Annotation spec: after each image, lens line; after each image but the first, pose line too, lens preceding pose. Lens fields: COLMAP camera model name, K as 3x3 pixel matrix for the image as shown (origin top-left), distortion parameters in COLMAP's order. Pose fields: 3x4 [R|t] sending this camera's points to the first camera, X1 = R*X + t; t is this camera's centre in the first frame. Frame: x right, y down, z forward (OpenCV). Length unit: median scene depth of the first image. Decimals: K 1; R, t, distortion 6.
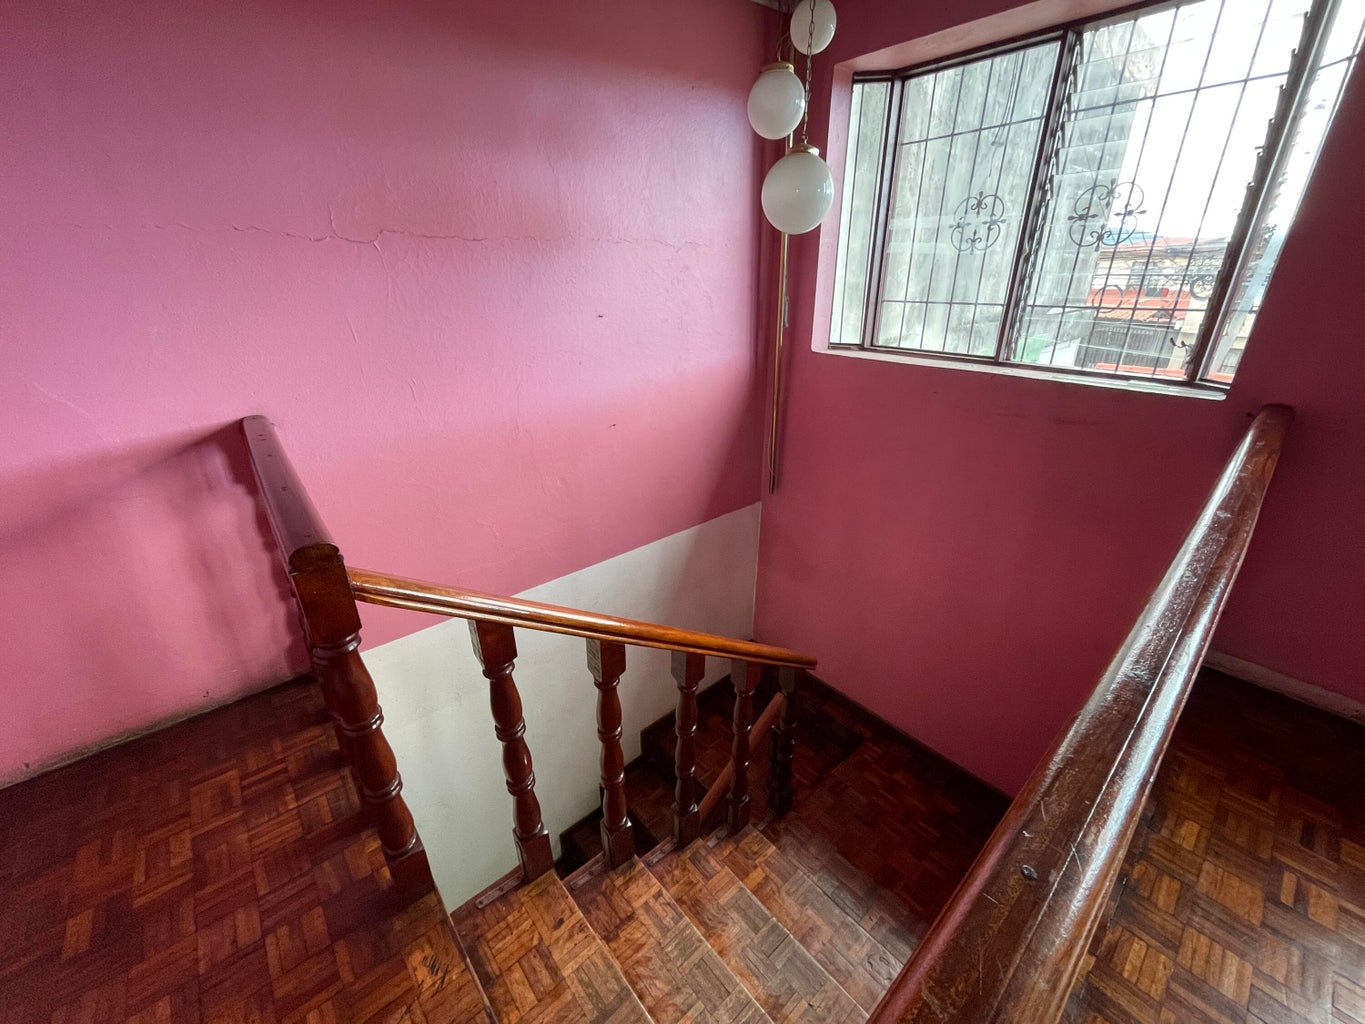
lens RADIAL K [[548.7, 0, 687.1], [0, 548.7, 507.5], [0, 0, 1]] dist [-0.004374, 0.000176]
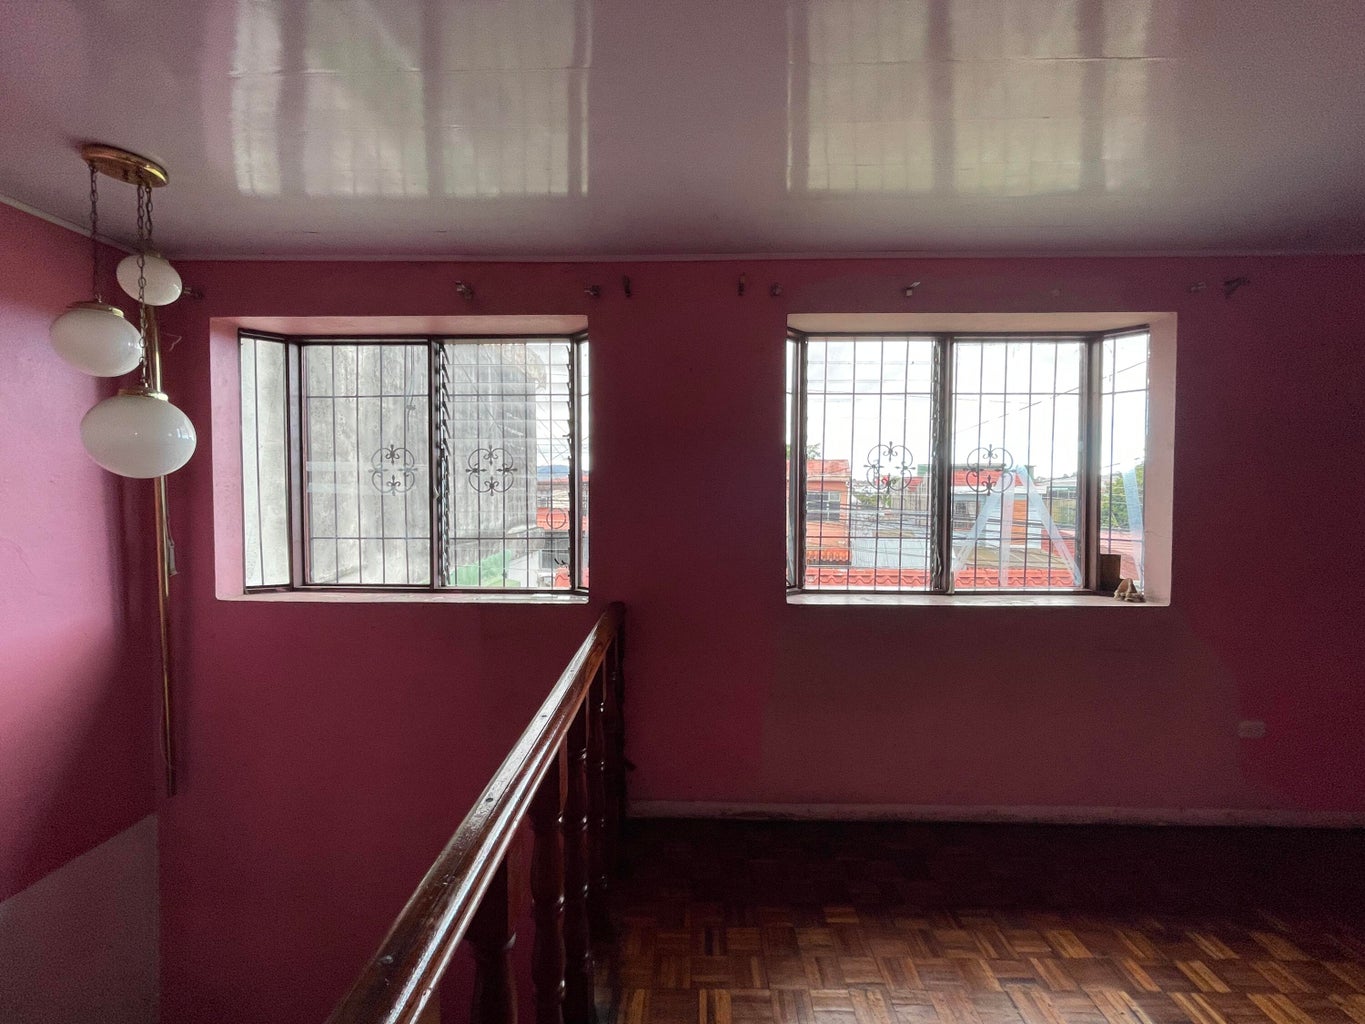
lens RADIAL K [[548.7, 0, 682.3], [0, 548.7, 509.2], [0, 0, 1]] dist [-0.004374, 0.000176]
pose [[0.673809, -0.010054, 0.738837, 0.187535], [0.285052, 0.926044, -0.247362, -0.014120], [-0.681709, 0.377282, 0.626843, -0.100236]]
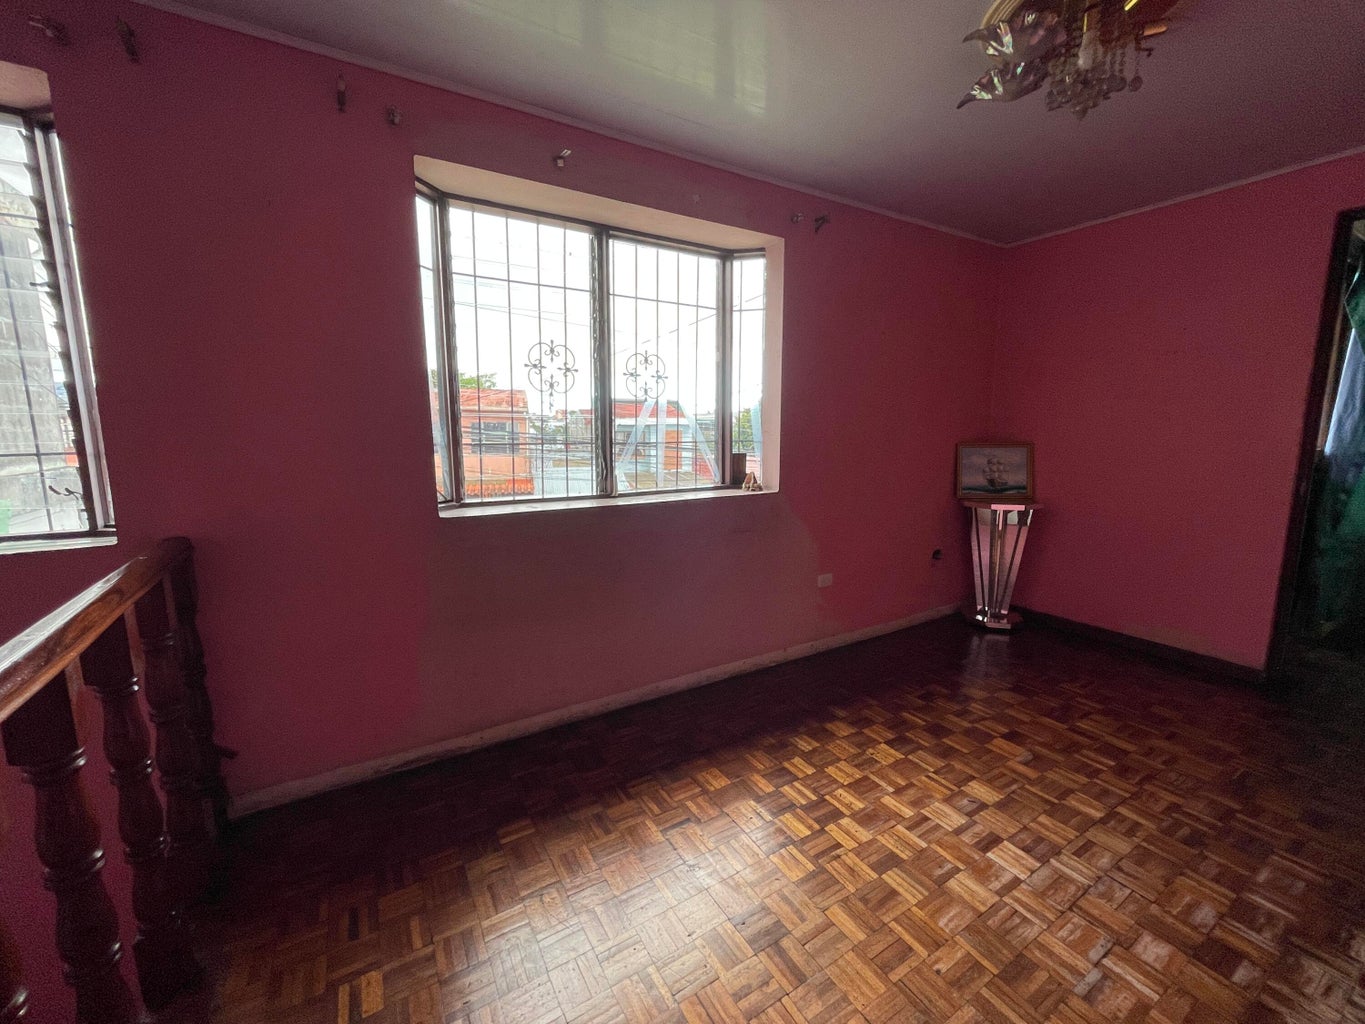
lens RADIAL K [[548.7, 0, 683.8], [0, 548.7, 513.4], [0, 0, 1]] dist [-0.004374, 0.000176]
pose [[0.172831, -0.140991, 0.974808, 0.354160], [0.389680, 0.918738, 0.063792, 0.074140], [-0.904588, 0.368838, 0.213727, -0.046147]]
